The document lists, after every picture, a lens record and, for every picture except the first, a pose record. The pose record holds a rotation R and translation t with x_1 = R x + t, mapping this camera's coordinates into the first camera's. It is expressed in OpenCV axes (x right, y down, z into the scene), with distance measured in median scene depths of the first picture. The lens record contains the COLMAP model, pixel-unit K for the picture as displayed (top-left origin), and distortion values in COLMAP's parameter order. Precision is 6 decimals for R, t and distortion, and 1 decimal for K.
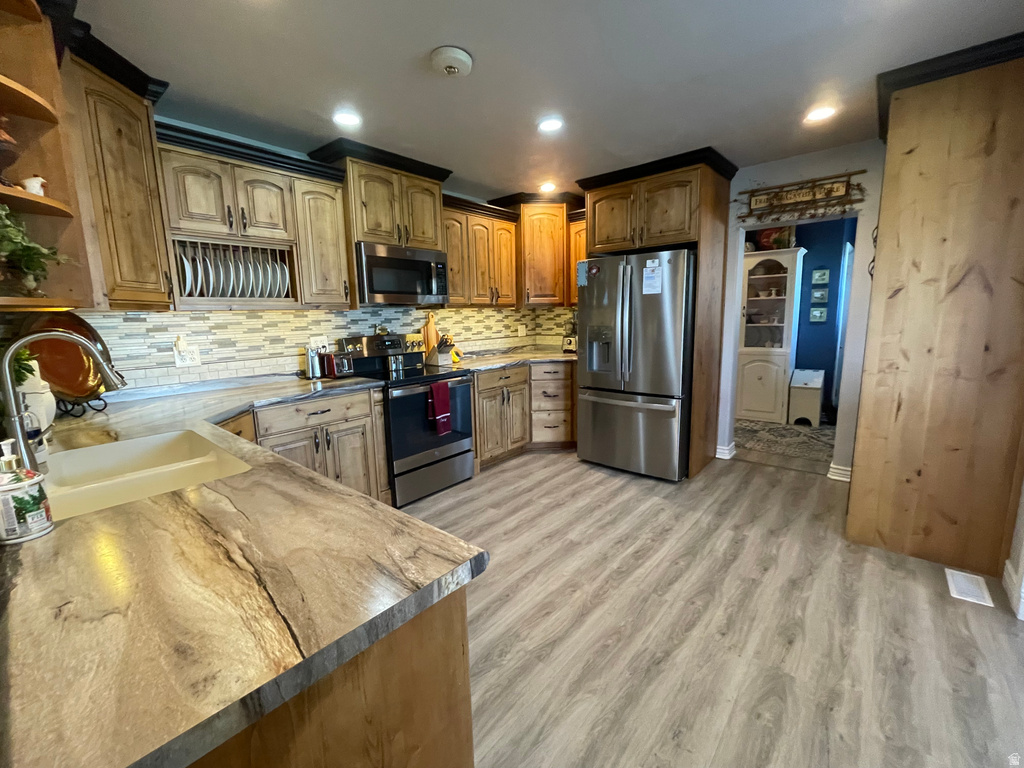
lens RADIAL K [[430.8, 0, 512.0], [0, 430.8, 379.7], [0, 0, 1]] dist [0.000745, -0.000243]
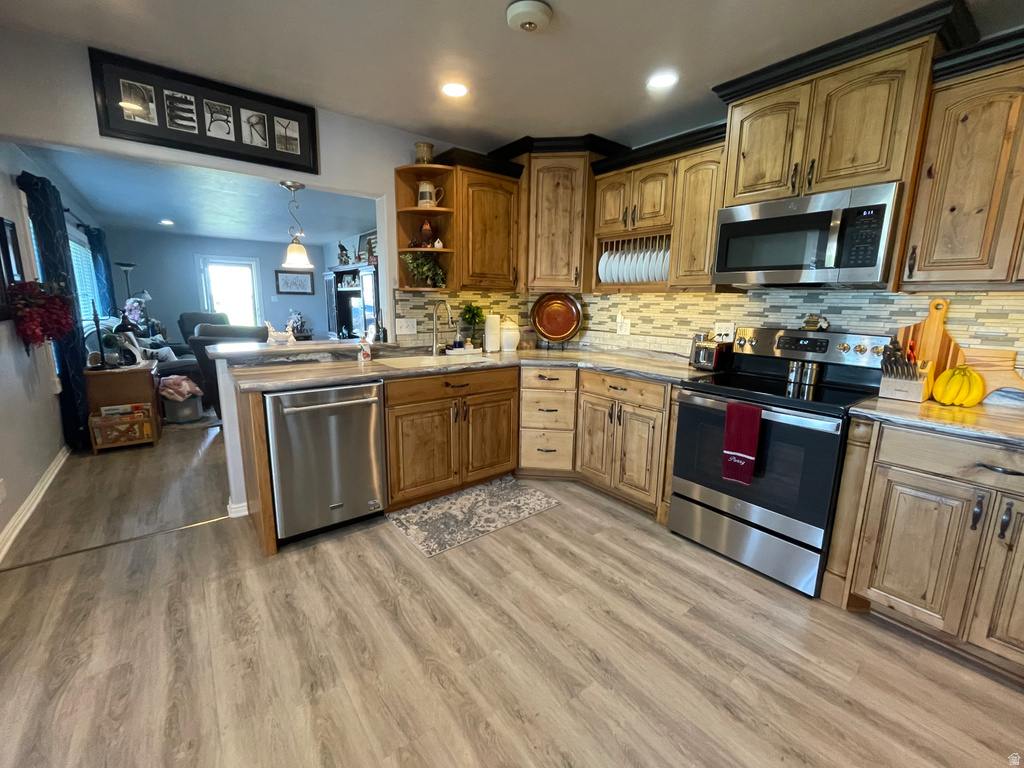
lens RADIAL K [[430.8, 0, 512.0], [0, 430.8, 379.7], [0, 0, 1]] dist [0.000745, -0.000243]
pose [[-0.199535, 0.199066, -0.959457, 0.517300], [-0.158330, 0.959731, 0.232050, -0.124156], [0.967015, 0.198213, -0.159982, 0.737709]]
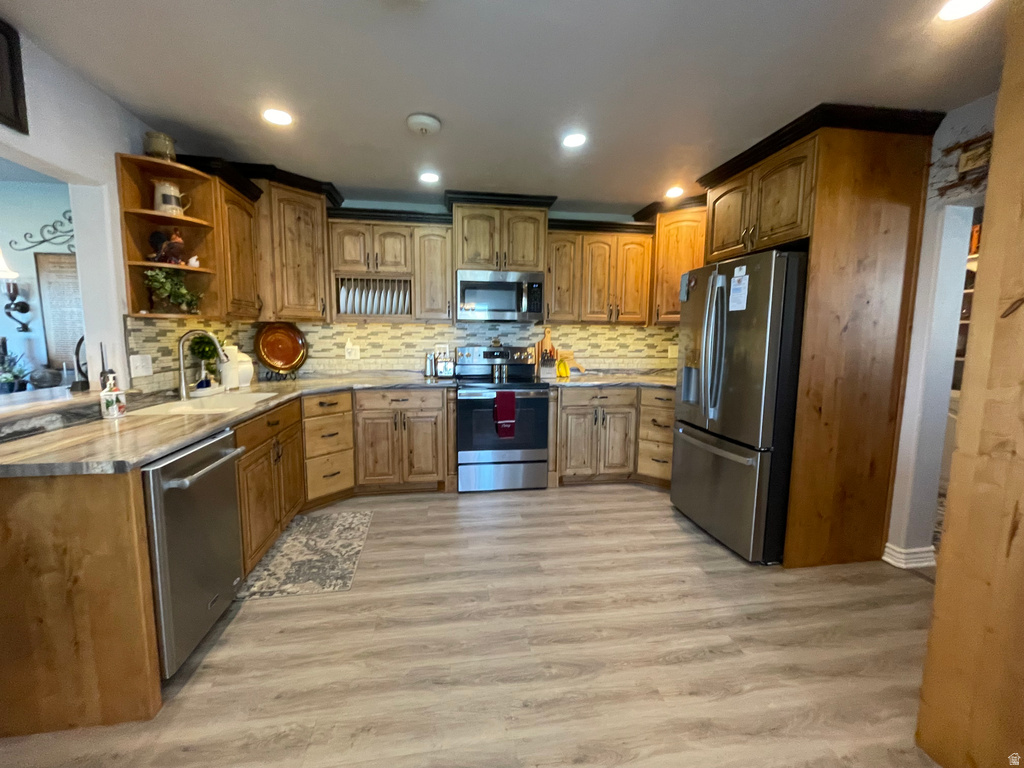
lens RADIAL K [[430.8, 0, 512.0], [0, 430.8, 379.7], [0, 0, 1]] dist [0.000745, -0.000243]
pose [[0.763865, 0.098196, -0.637862, 0.534000], [-0.122832, 0.992411, 0.005681, -0.029780], [0.633579, 0.074010, 0.770130, 0.154462]]
